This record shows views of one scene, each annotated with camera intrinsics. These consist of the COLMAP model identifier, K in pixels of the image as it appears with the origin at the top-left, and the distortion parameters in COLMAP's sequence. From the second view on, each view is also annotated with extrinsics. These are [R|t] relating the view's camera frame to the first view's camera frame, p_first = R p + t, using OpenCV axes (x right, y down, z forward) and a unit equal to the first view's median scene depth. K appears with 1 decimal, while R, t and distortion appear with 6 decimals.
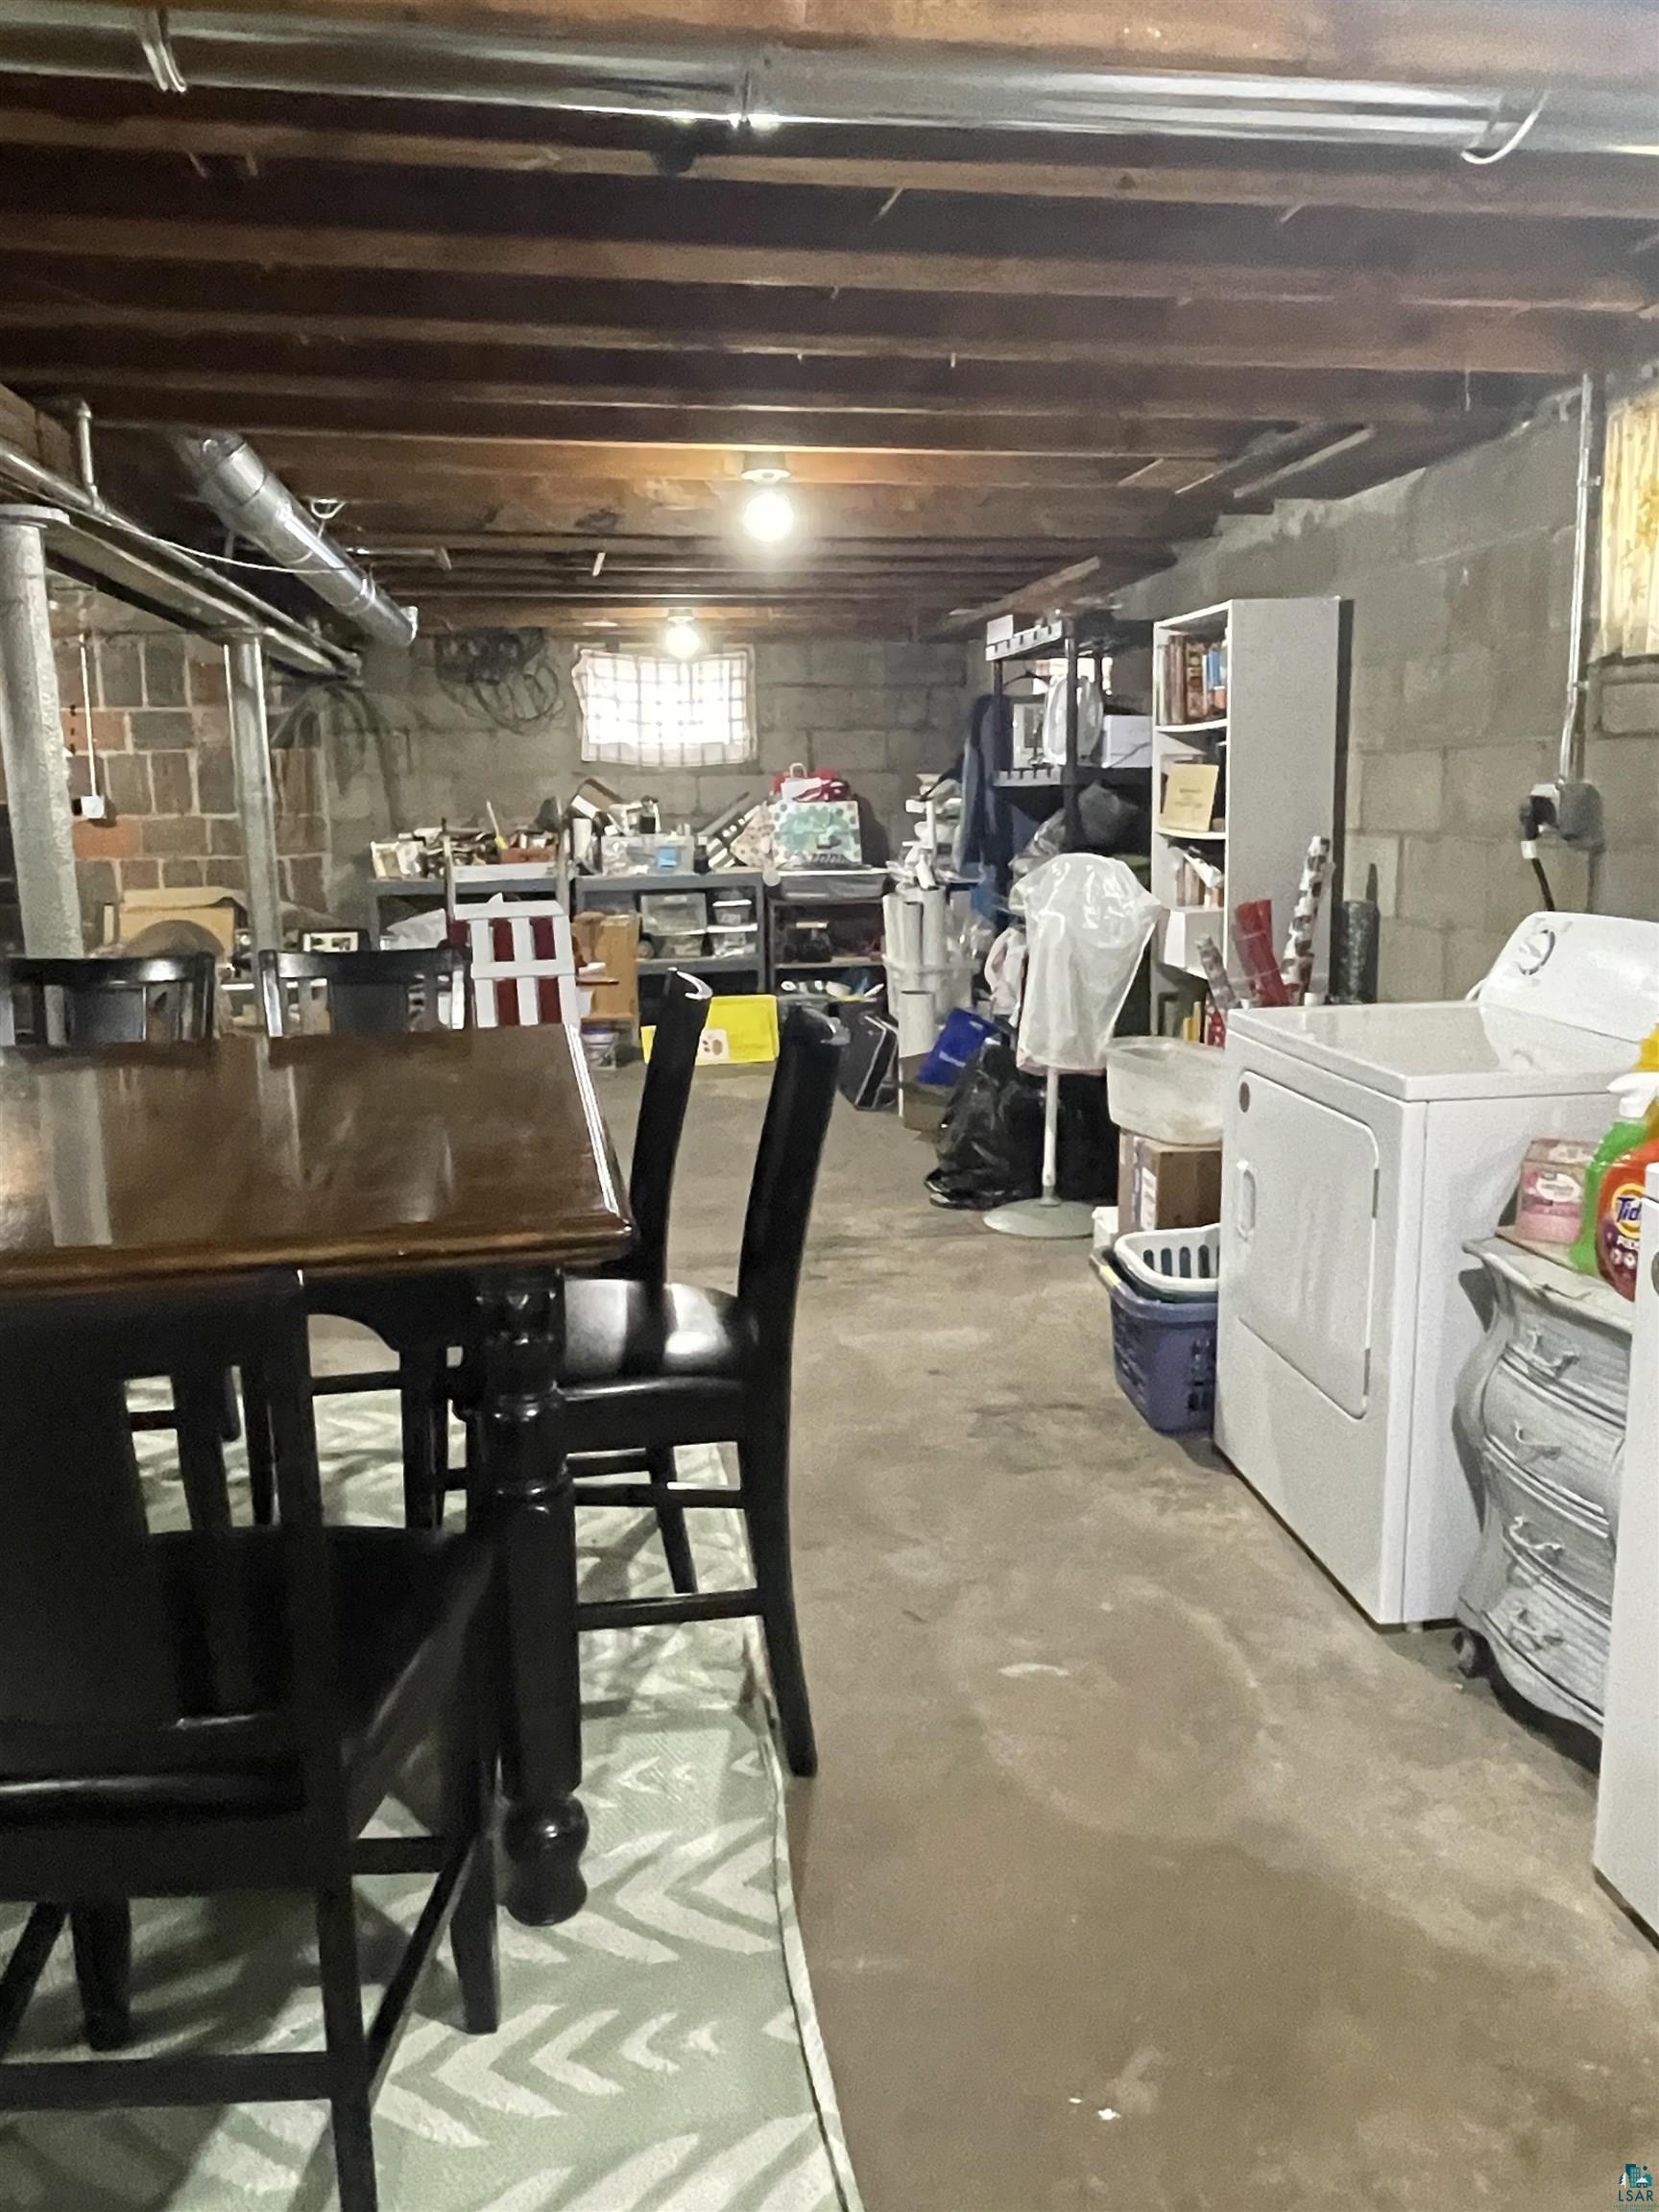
lens RADIAL K [[1611.8, 0, 848.0], [0, 1611.8, 1072.5], [0, 0, 1]] dist [-0.009830, 0.009022]
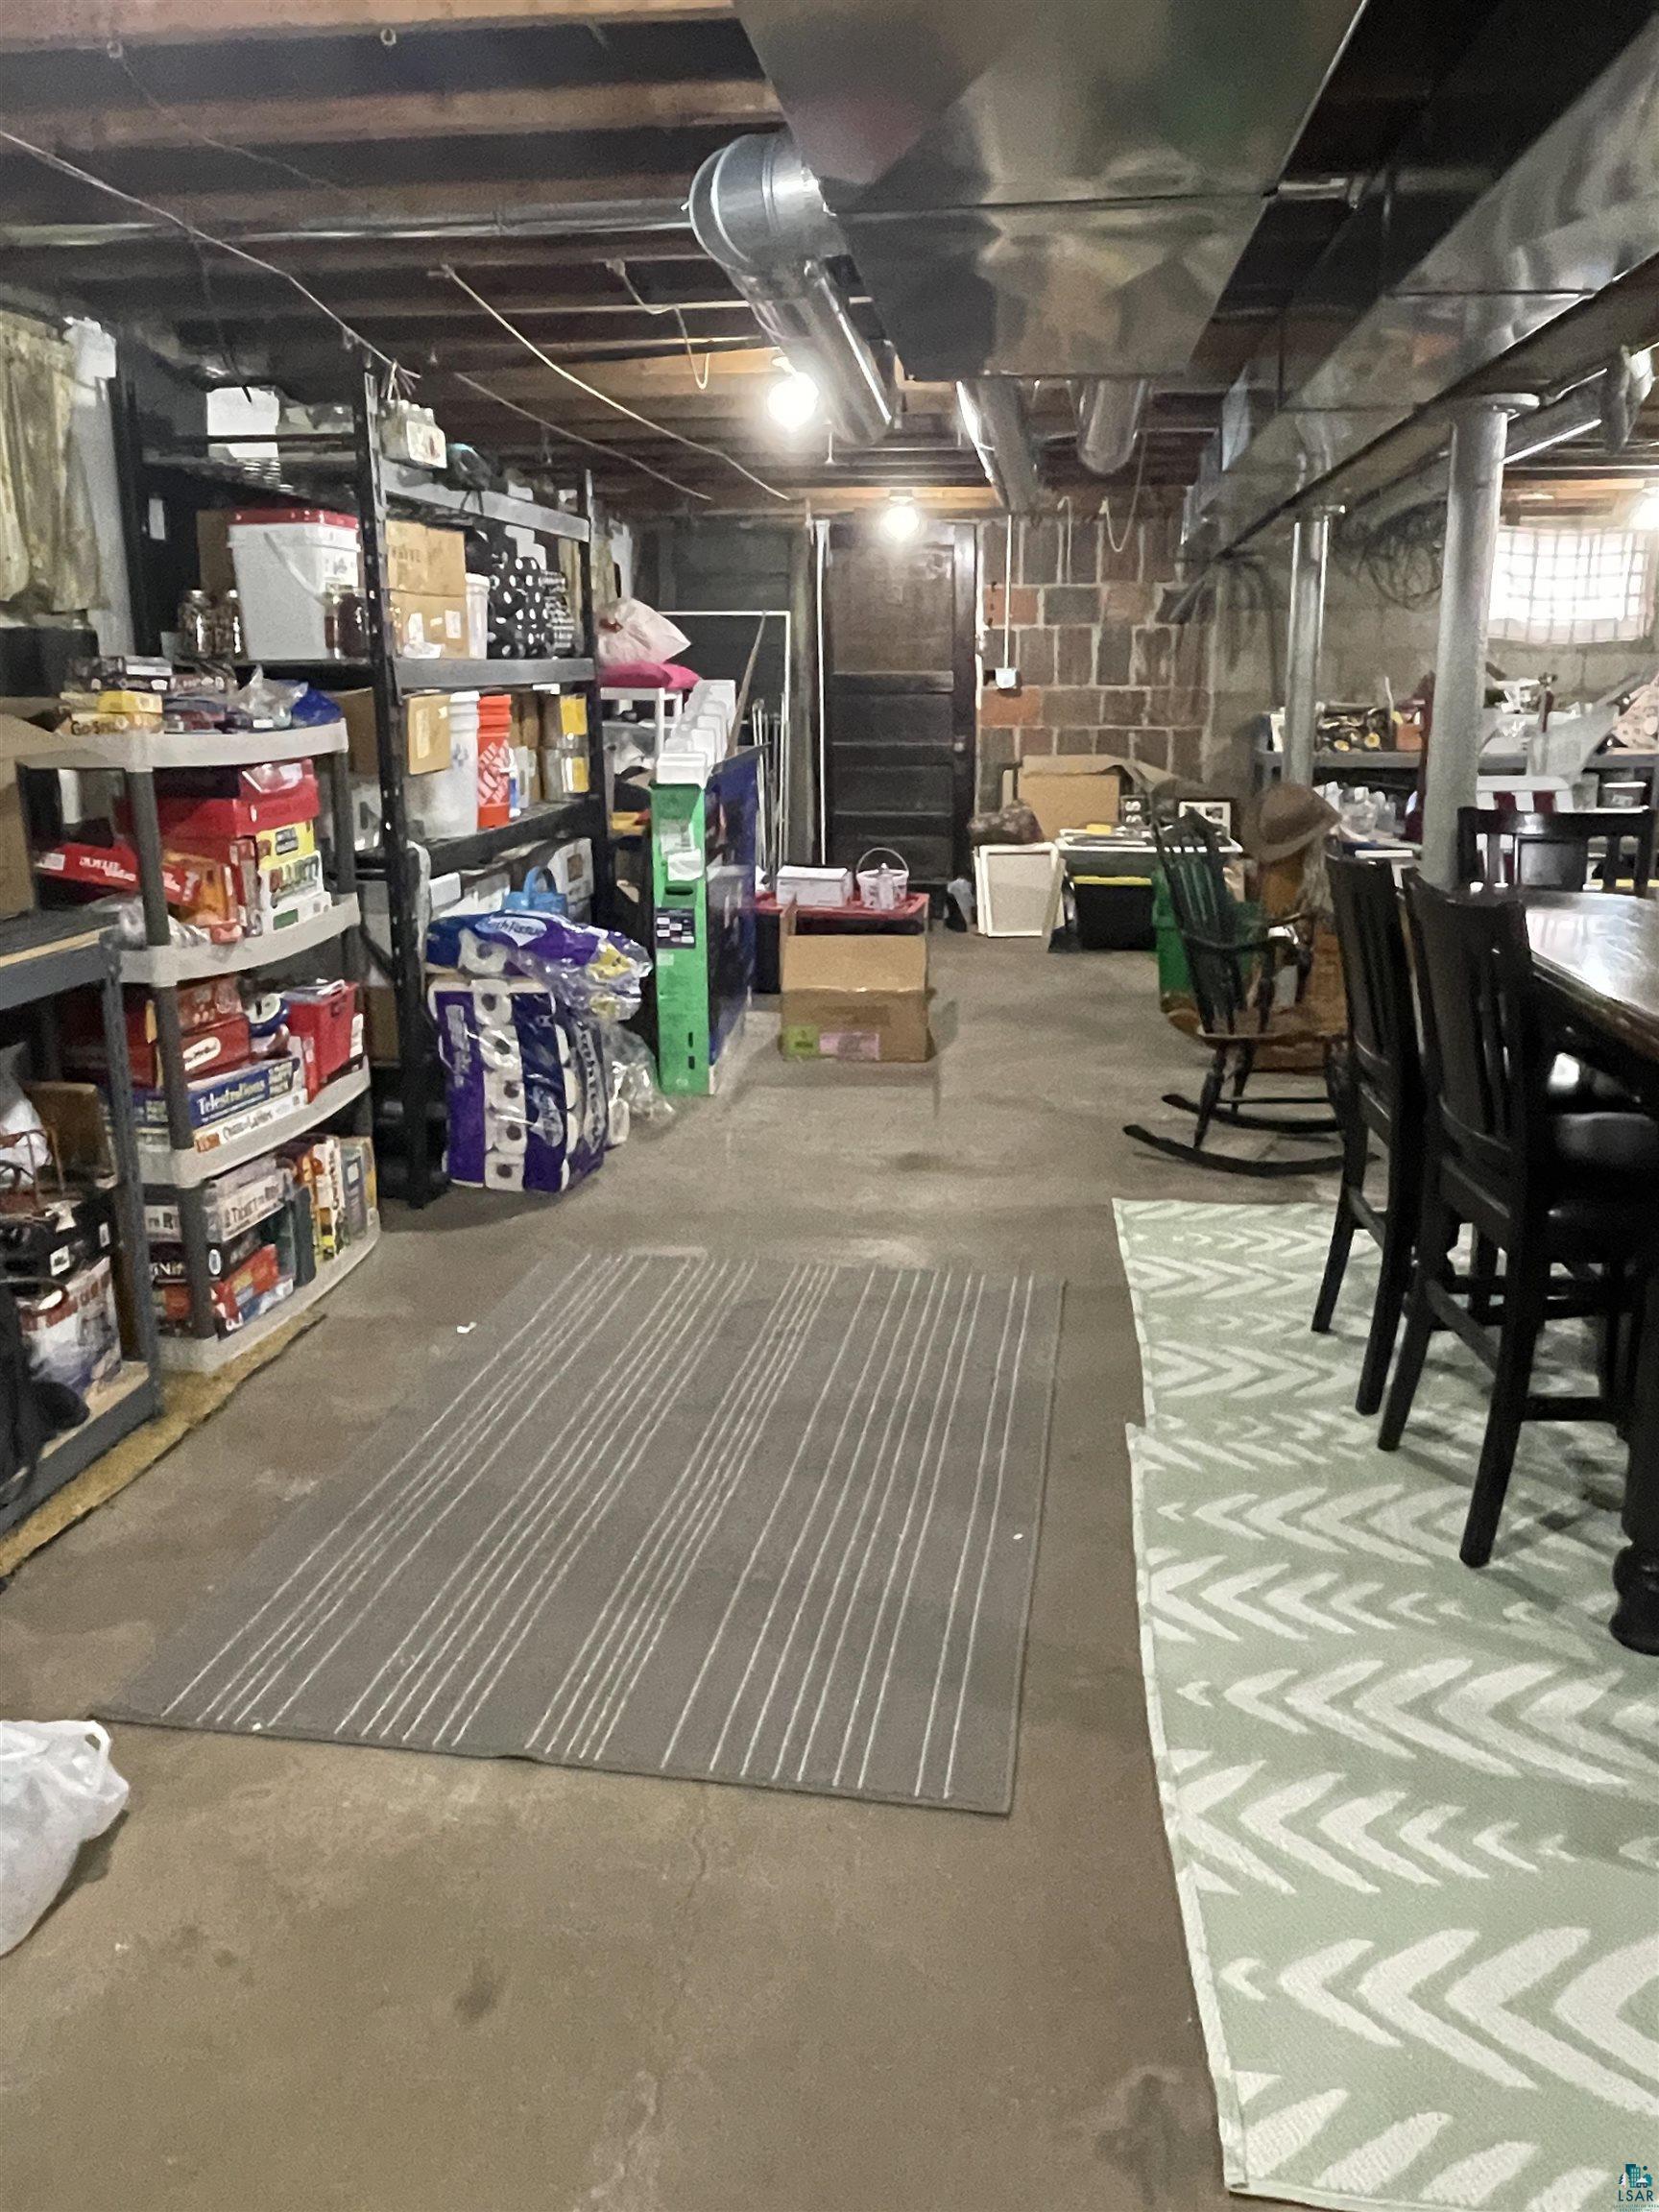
lens RADIAL K [[1611.8, 0, 839.9], [0, 1611.8, 1086.7], [0, 0, 1]] dist [-0.009830, 0.009022]
pose [[0.960279, 0.078698, -0.267714, -0.260675], [-0.057314, 0.994577, 0.086783, 0.021279], [0.273092, -0.067992, 0.959582, -0.091327]]
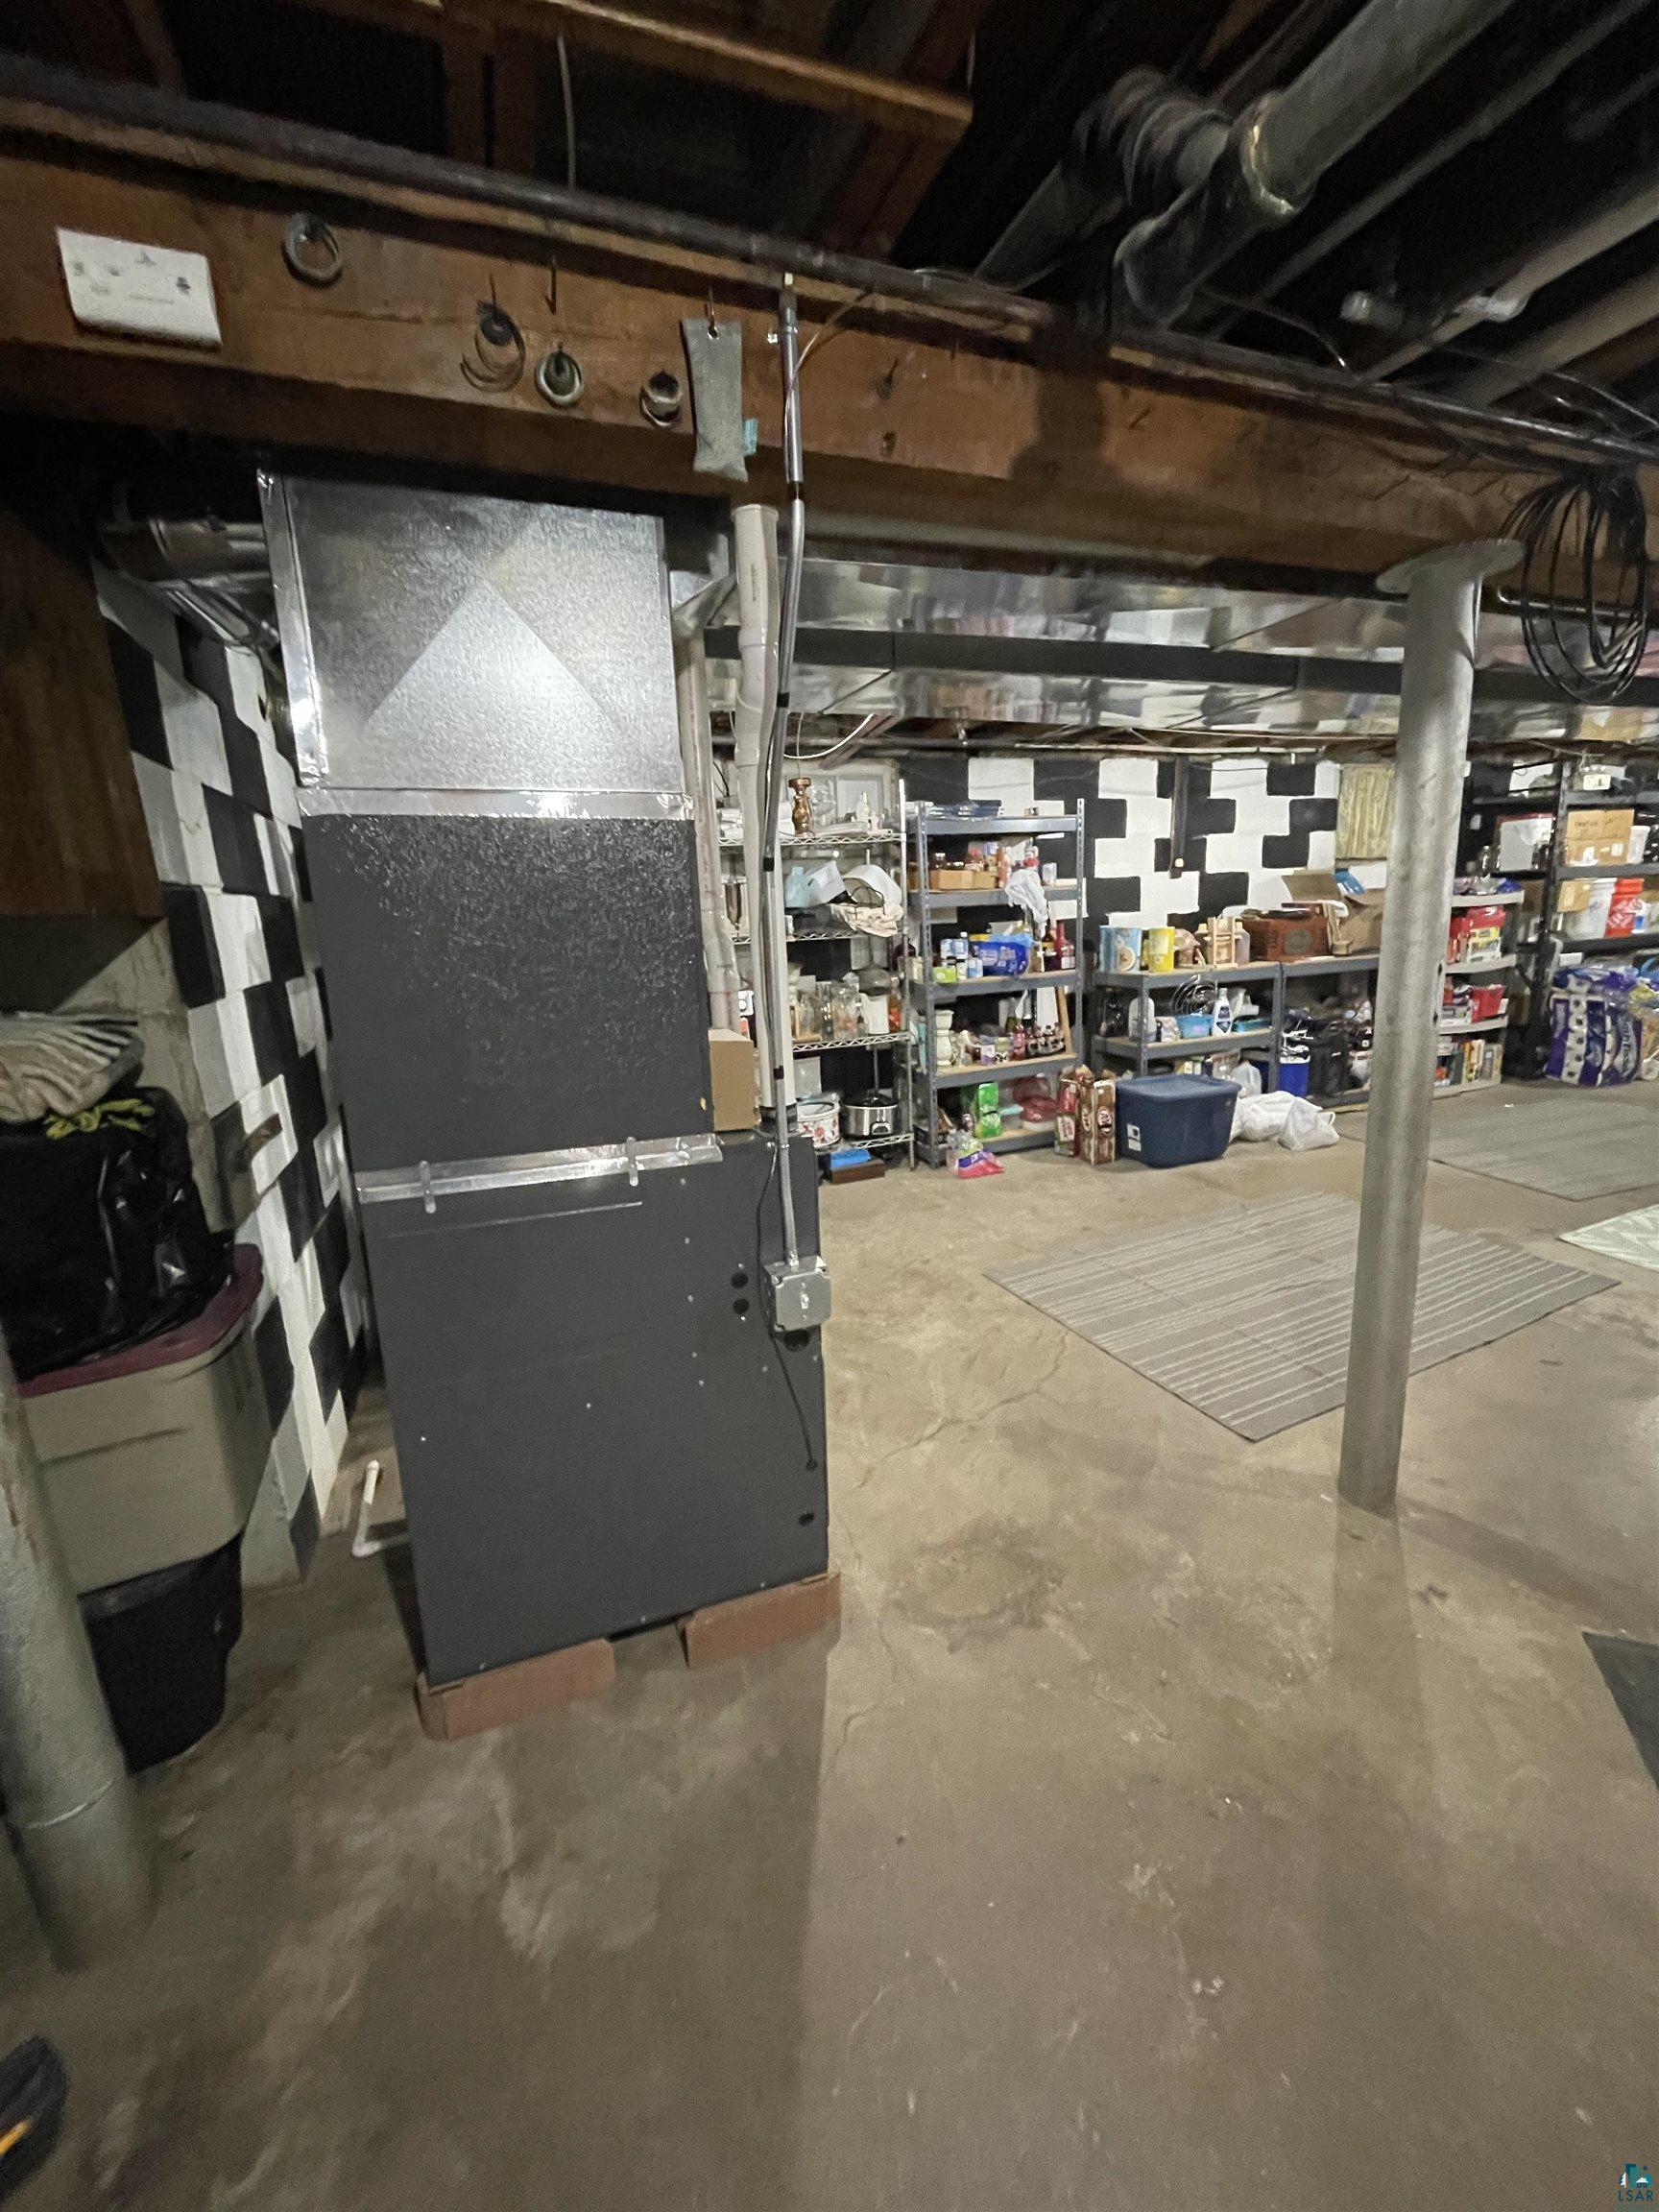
lens RADIAL K [[892.2, 0, 843.3], [0, 892.2, 1103.1], [0, 0, 1]] dist [-0.002784, -0.001446]
pose [[0.197008, 0.217303, -0.956016, 0.078599], [-0.128426, 0.972445, 0.194573, 0.060654], [0.971954, 0.084444, 0.219487, -0.347806]]
